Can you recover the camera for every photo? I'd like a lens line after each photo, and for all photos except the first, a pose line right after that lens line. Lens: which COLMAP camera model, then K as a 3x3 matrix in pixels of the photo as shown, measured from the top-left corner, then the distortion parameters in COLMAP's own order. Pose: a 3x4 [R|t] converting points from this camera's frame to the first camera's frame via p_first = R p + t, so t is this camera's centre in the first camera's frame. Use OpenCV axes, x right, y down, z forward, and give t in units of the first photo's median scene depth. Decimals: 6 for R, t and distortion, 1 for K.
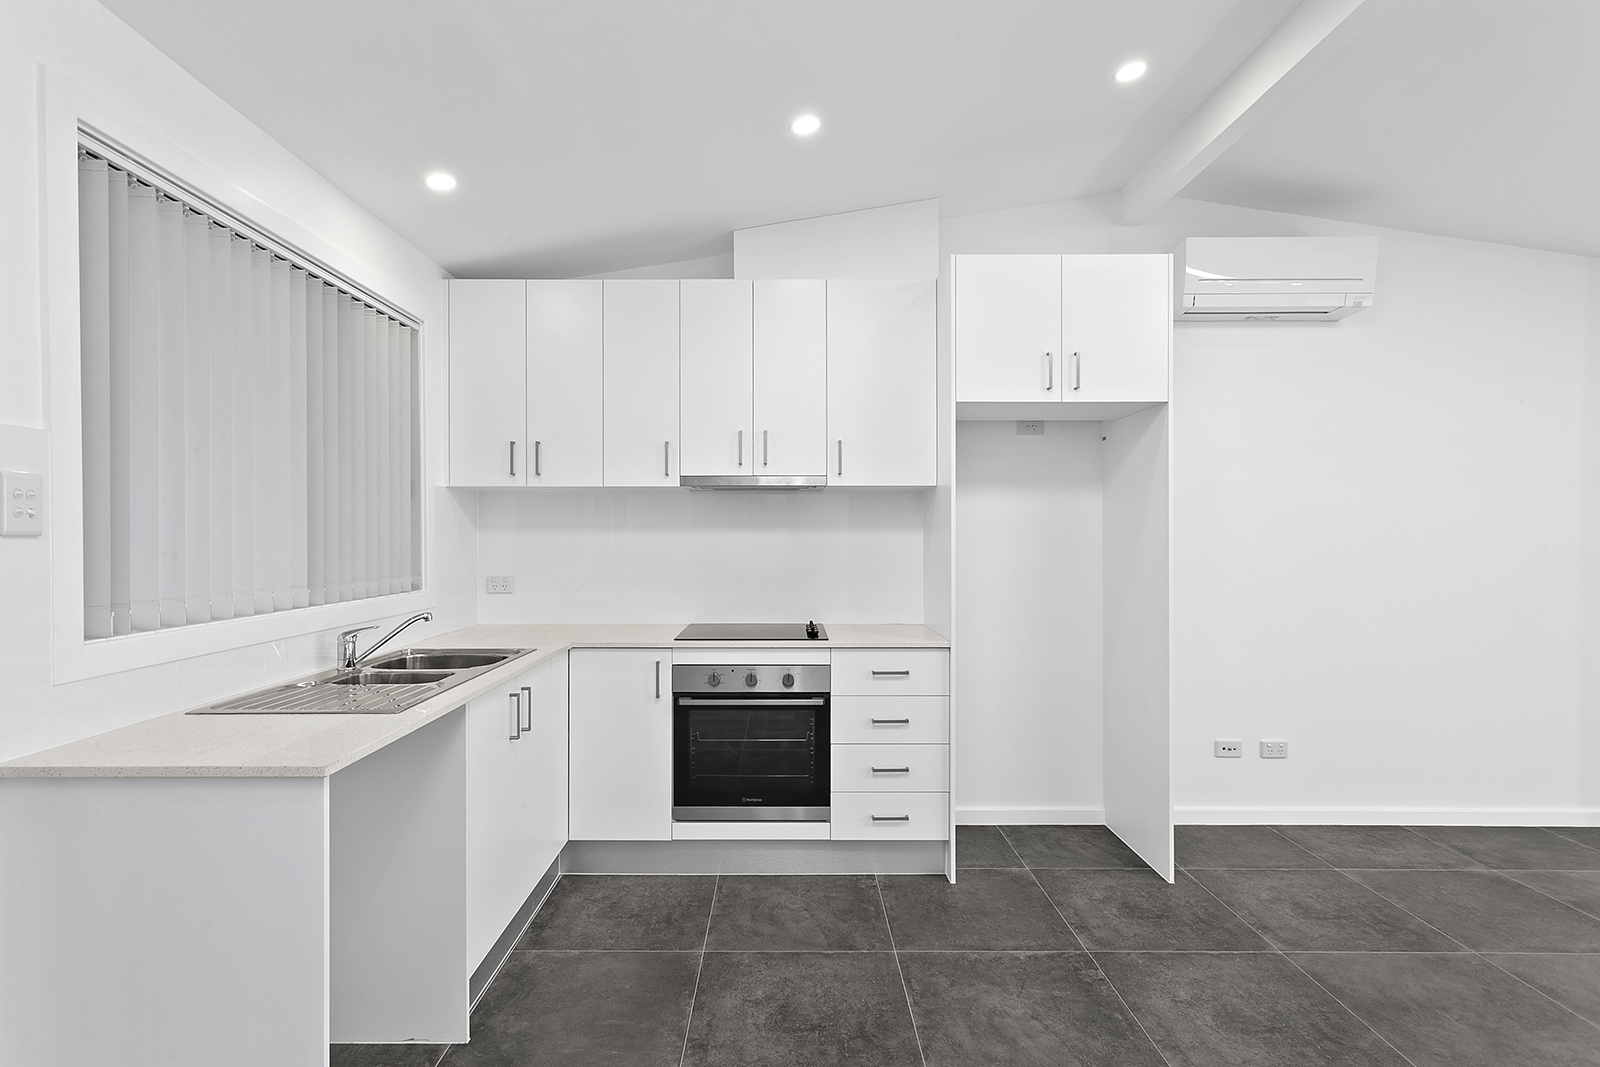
lens RADIAL K [[776.9, 0, 763.6], [0, 776.9, 541.4], [0, 0, 1]] dist [0.012759, -0.001114]
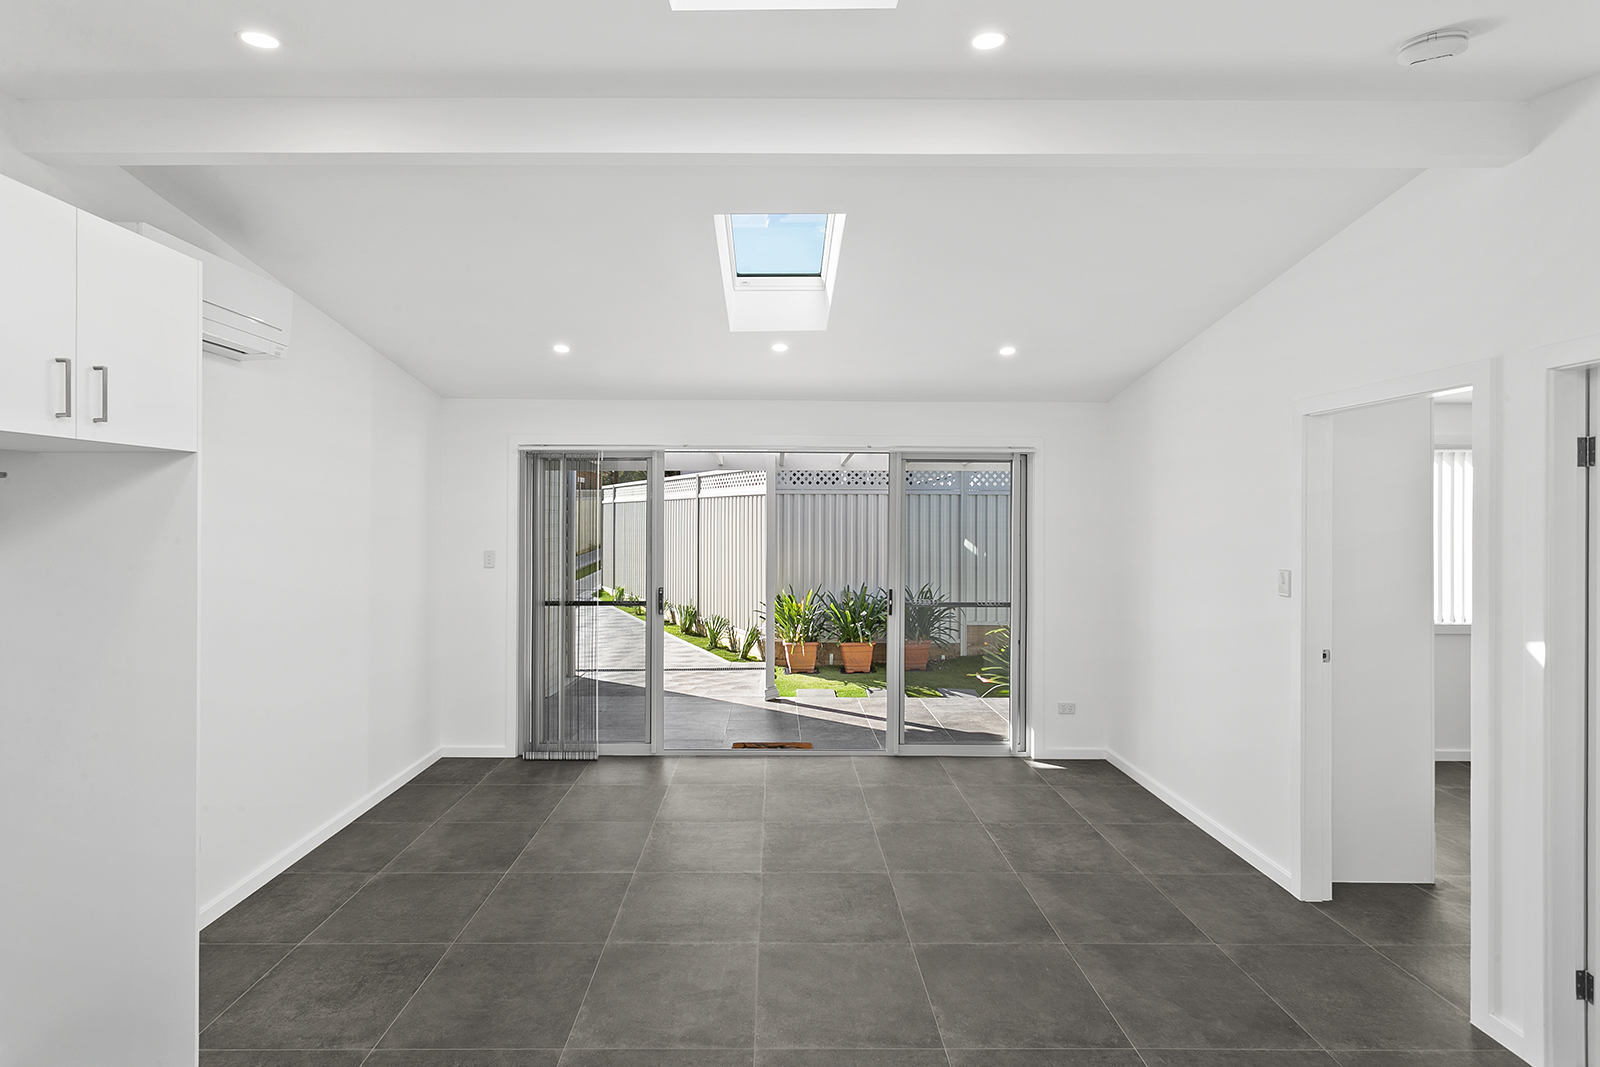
lens RADIAL K [[776.9, 0, 803.1], [0, 776.9, 523.3], [0, 0, 1]] dist [0.012759, -0.001114]
pose [[-0.035486, -0.006361, 0.999350, -0.300884], [0.002085, 0.999977, 0.006439, -0.129785], [-0.999368, 0.002312, -0.035472, 0.408061]]
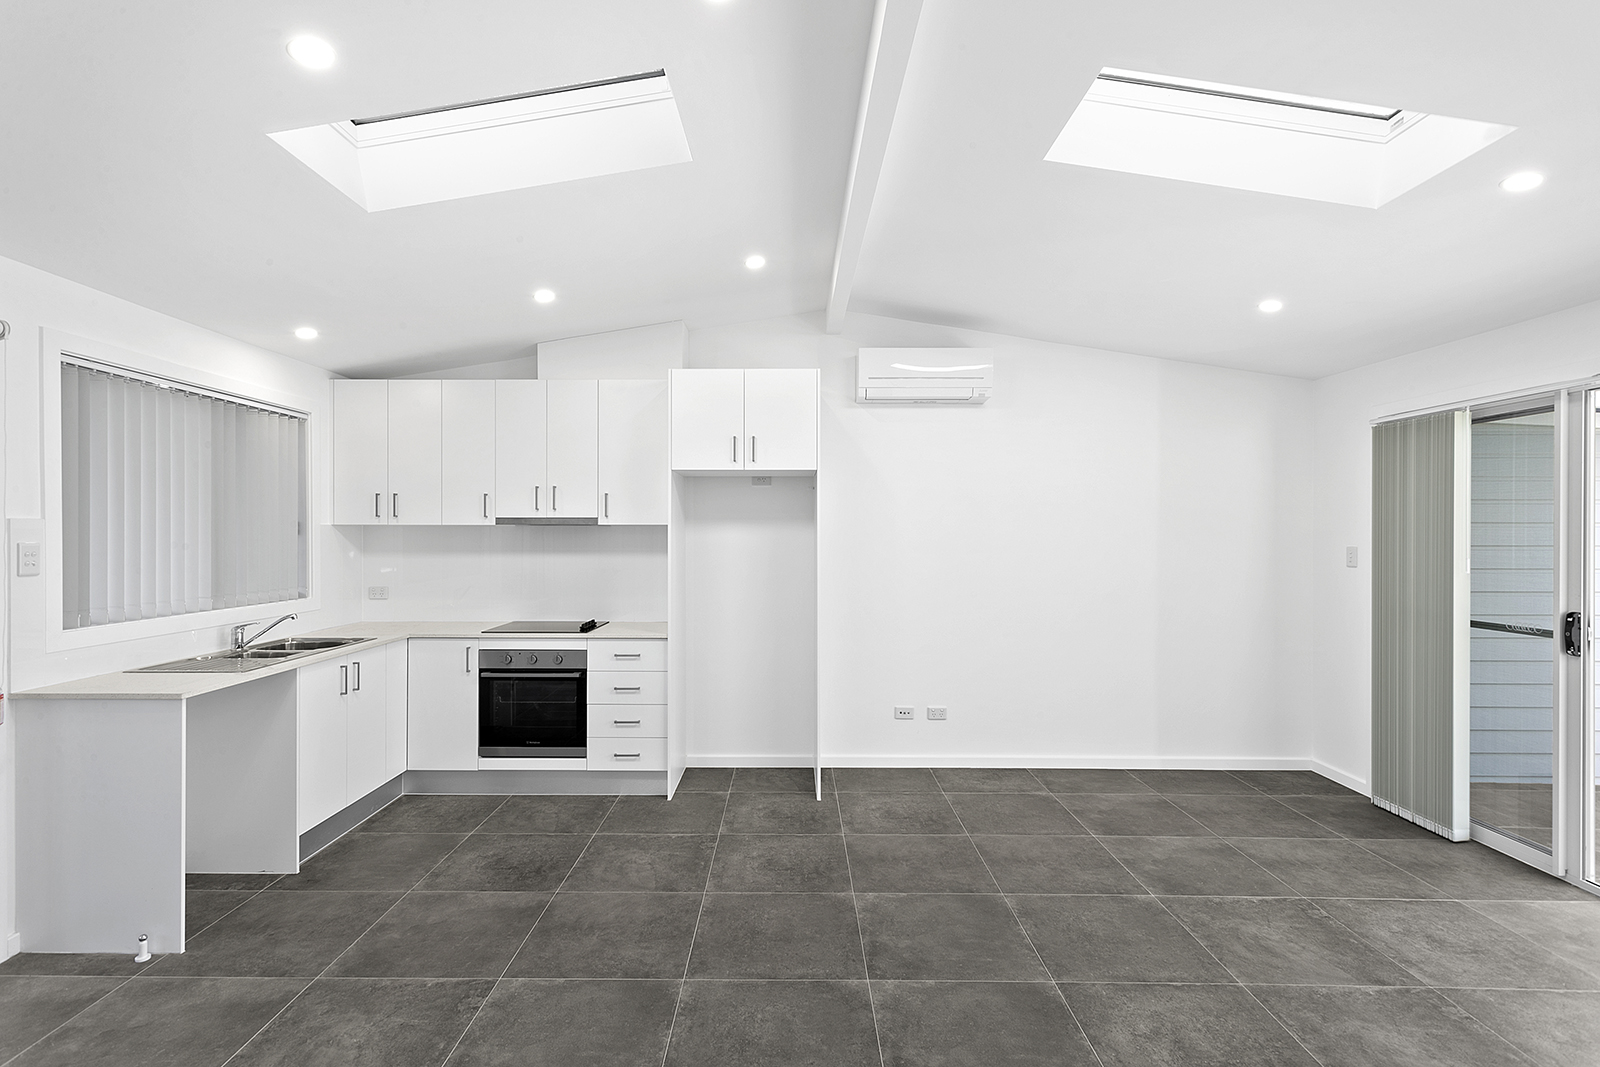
lens RADIAL K [[776.9, 0, 771.8], [0, 776.9, 535.7], [0, 0, 1]] dist [0.012759, -0.001114]
pose [[0.999954, 0.002452, -0.009238, 0.447383], [-0.002480, 0.999992, -0.003008, -0.051388], [0.009230, 0.003031, 0.999953, -0.454776]]
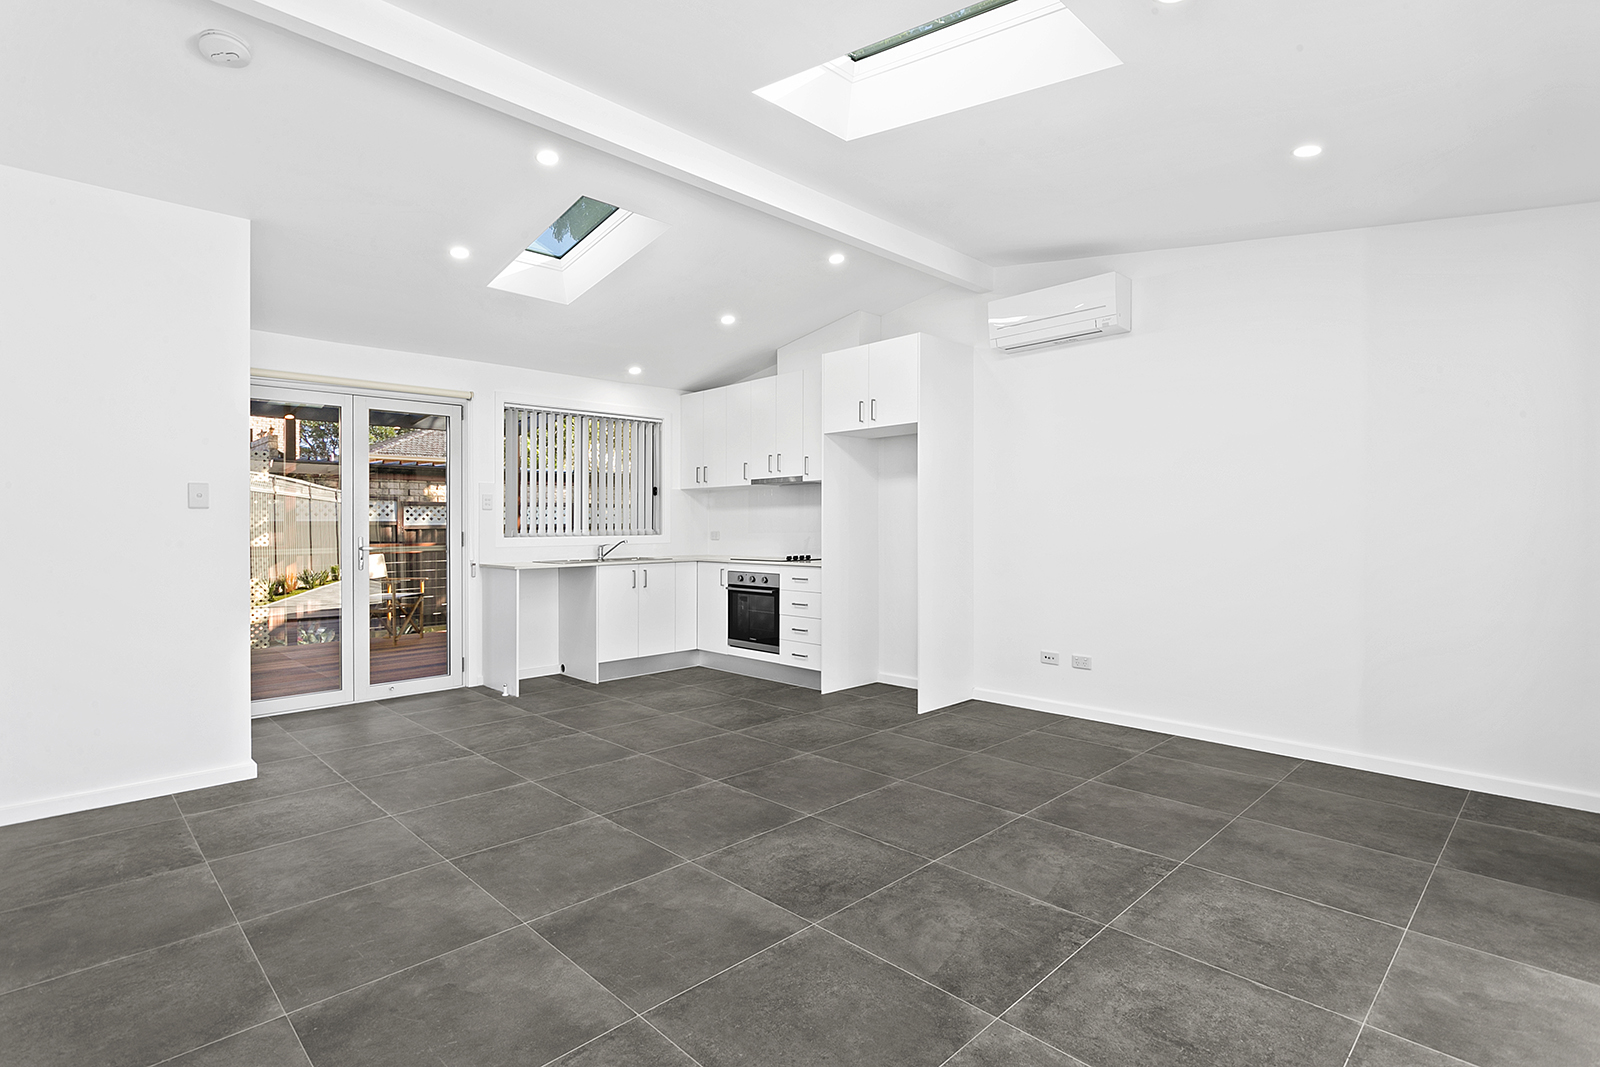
lens RADIAL K [[776.9, 0, 779.3], [0, 776.9, 540.4], [0, 0, 1]] dist [0.012759, -0.001114]
pose [[0.686834, 0.009628, -0.726751, 1.518674], [-0.000743, 0.999921, 0.012545, 0.049930], [0.726814, -0.008076, 0.686787, -0.345844]]
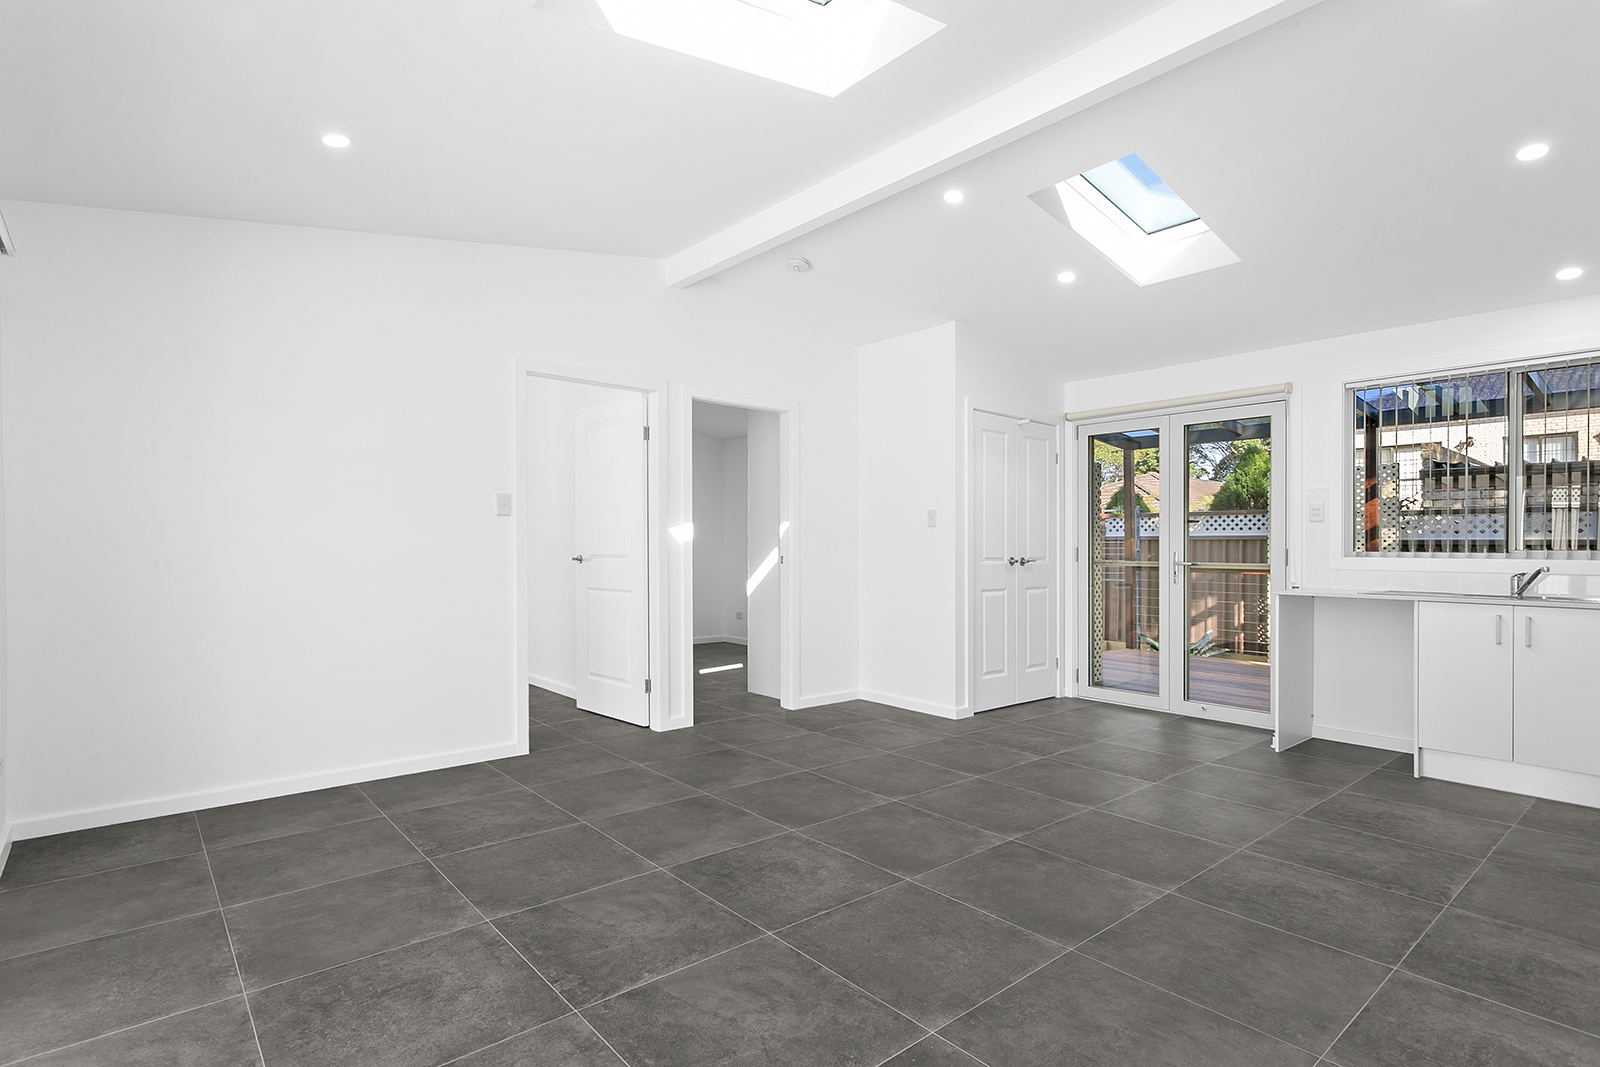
lens RADIAL K [[776.9, 0, 770.3], [0, 776.9, 559.2], [0, 0, 1]] dist [0.012759, -0.001114]
pose [[-0.774034, 0.001981, -0.633141, 1.463114], [-0.013497, 0.999716, 0.019628, 0.056438], [0.633000, 0.023739, -0.773787, 1.029696]]
